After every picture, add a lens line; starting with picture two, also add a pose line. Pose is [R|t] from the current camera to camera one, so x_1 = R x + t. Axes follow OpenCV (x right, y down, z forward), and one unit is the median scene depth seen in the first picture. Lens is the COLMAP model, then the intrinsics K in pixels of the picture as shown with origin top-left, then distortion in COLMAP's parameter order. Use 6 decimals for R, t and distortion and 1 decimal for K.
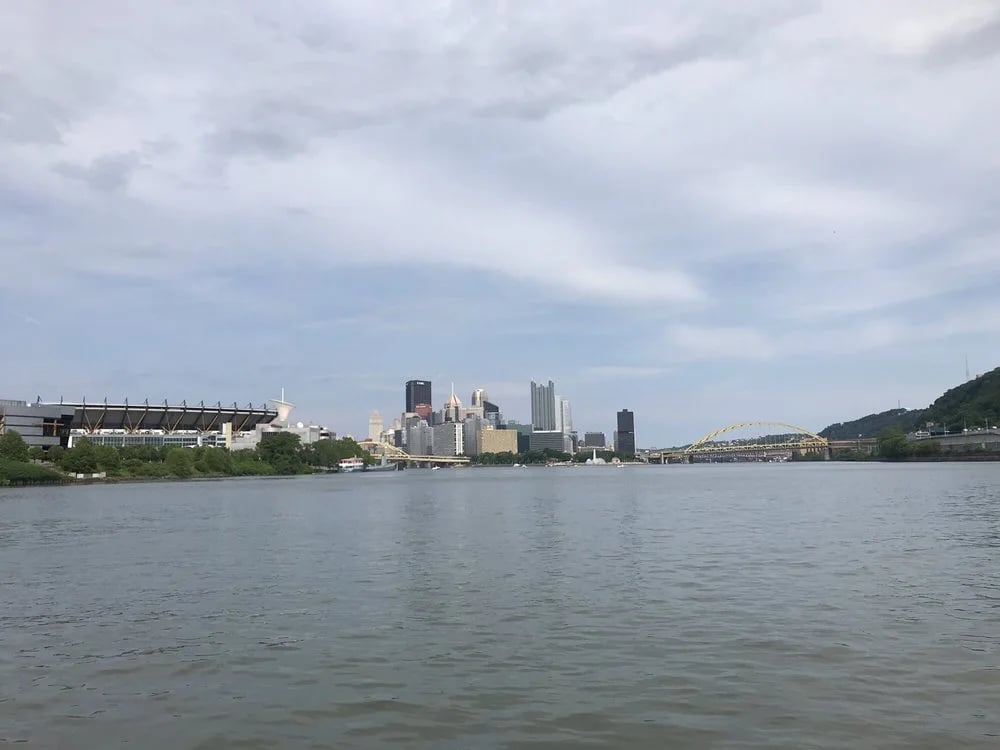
lens RADIAL K [[812.3, 0, 503.3], [0, 812.3, 330.2], [0, 0, 1]] dist [0.008396, -0.002300]
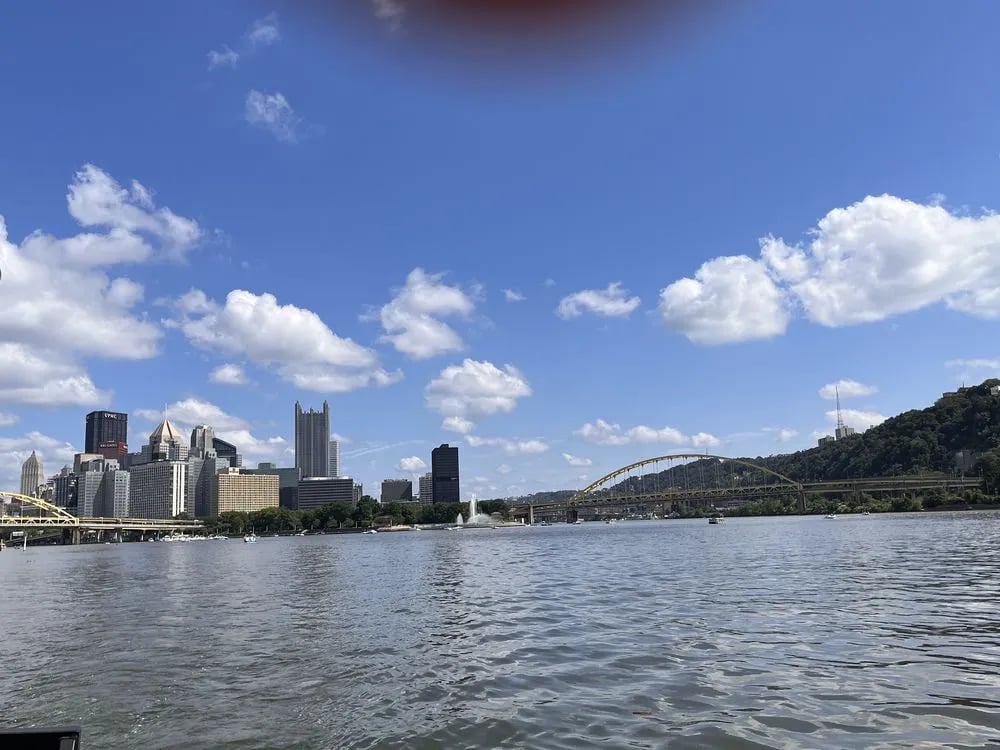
lens RADIAL K [[885.5, 0, 500.0], [0, 885.5, 375.0], [0, 0, 1]] dist [0.029704, -0.006213]
pose [[0.952881, 0.030402, 0.301817, -0.027035], [-0.026960, 0.999515, -0.015564, 0.051268], [-0.302144, 0.006694, 0.953239, 0.301342]]
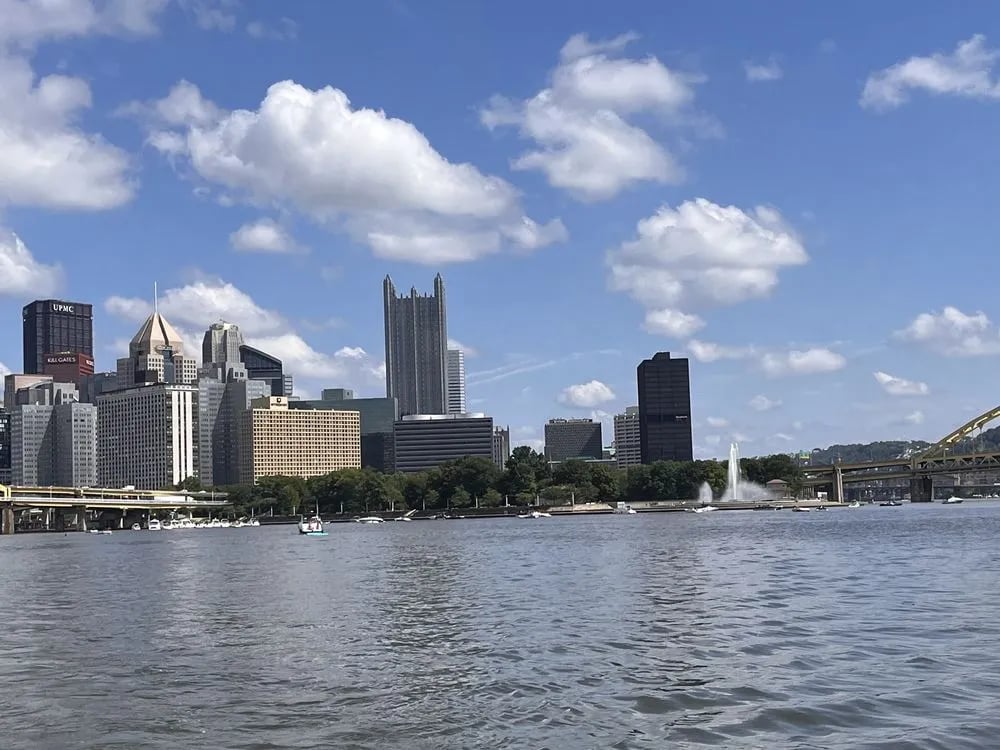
lens RADIAL K [[1615.1, 0, 500.0], [0, 1615.1, 375.0], [0, 0, 1]] dist [0.145943, -0.145860]
pose [[0.988083, -0.002642, 0.153902, -0.026560], [-0.009085, 0.997109, 0.075442, 0.055351], [-0.153657, -0.075941, 0.985202, 0.326845]]
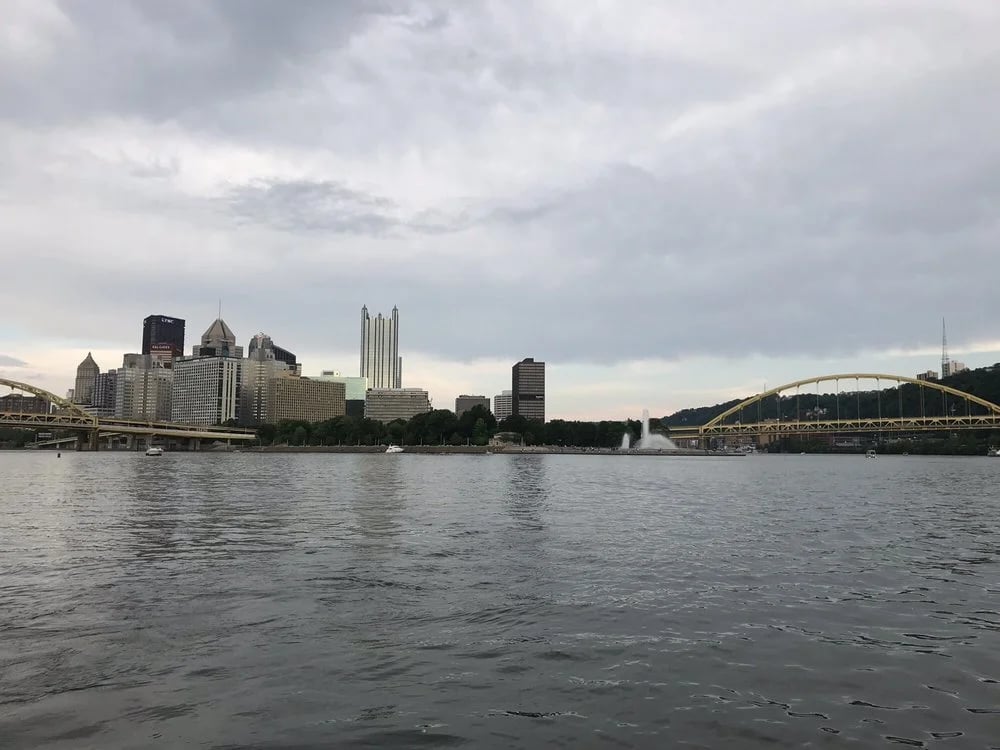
lens RADIAL K [[812.3, 0, 503.3], [0, 812.3, 330.2], [0, 0, 1]] dist [0.008396, -0.002300]
pose [[0.961182, 0.062817, 0.268669, -0.026849], [-0.066908, 0.997741, 0.006087, 0.075487], [-0.267679, -0.023827, 0.963213, 0.446257]]
